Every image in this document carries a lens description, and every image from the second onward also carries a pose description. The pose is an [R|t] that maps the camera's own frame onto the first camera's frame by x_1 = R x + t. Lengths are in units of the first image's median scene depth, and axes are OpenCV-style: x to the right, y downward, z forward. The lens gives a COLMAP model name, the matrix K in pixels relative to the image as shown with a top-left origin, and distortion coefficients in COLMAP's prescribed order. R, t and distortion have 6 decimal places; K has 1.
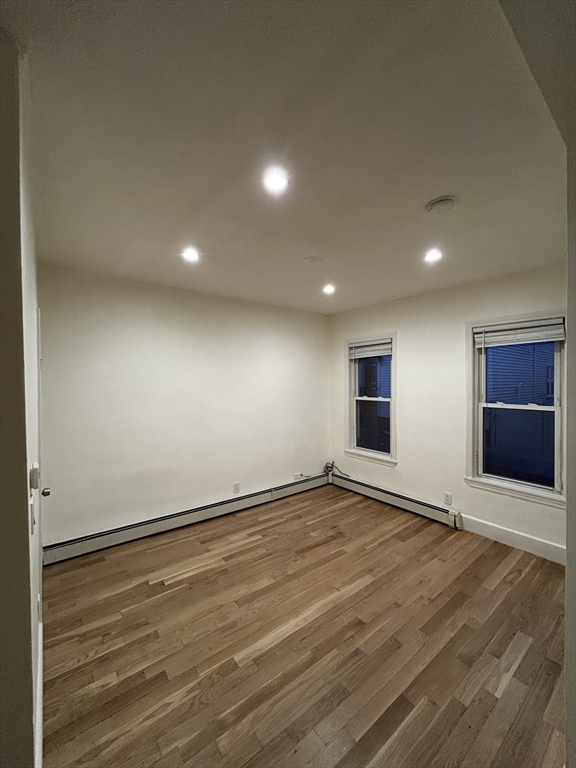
lens RADIAL K [[310.8, 0, 290.4], [0, 310.8, 383.5], [0, 0, 1]] dist [0.001457, -0.000023]
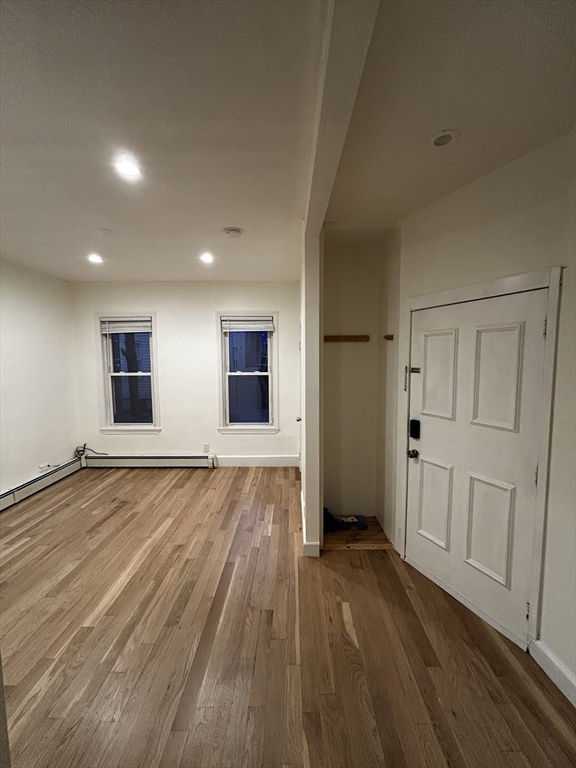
lens RADIAL K [[310.8, 0, 291.3], [0, 310.8, 383.0], [0, 0, 1]] dist [0.001457, -0.000023]
pose [[0.623533, -0.062146, 0.779323, -0.305015], [0.009151, 0.997347, 0.072210, 0.013535], [-0.781744, -0.037894, 0.622447, -0.082123]]
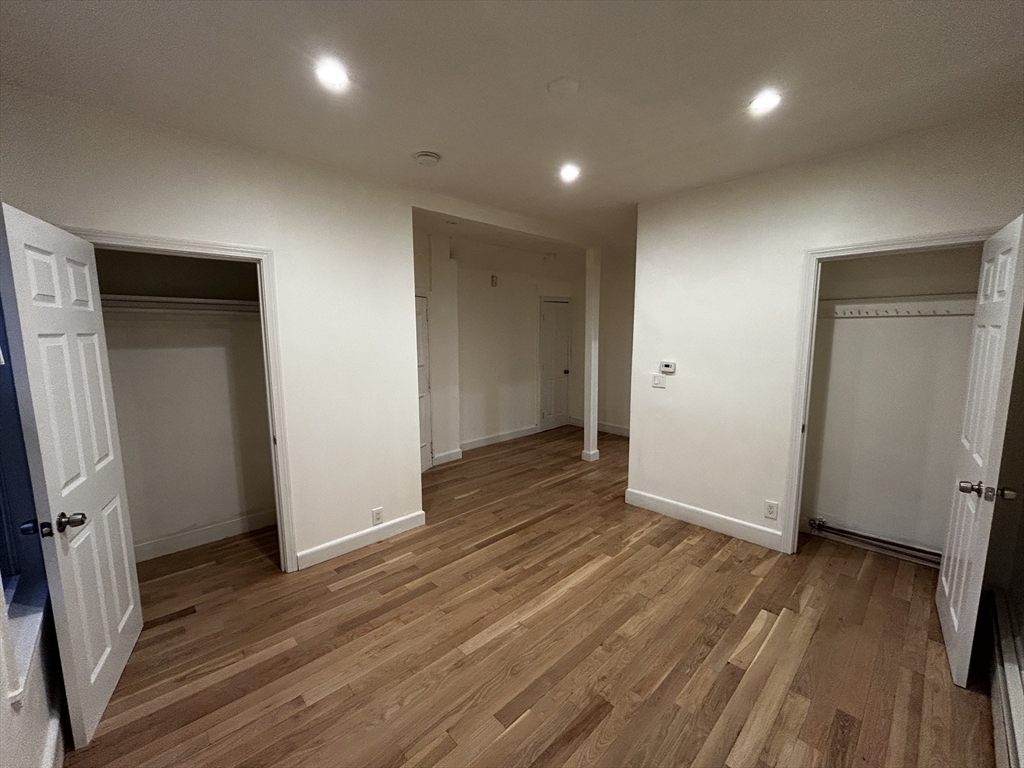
lens RADIAL K [[414.4, 0, 511.8], [0, 414.4, 382.5], [0, 0, 1]] dist [0.001457, -0.000023]
pose [[-0.995821, 0.019824, -0.089152, 0.196169], [0.007206, 0.990170, 0.139680, 0.000178], [0.091045, 0.138454, -0.986175, 1.477544]]
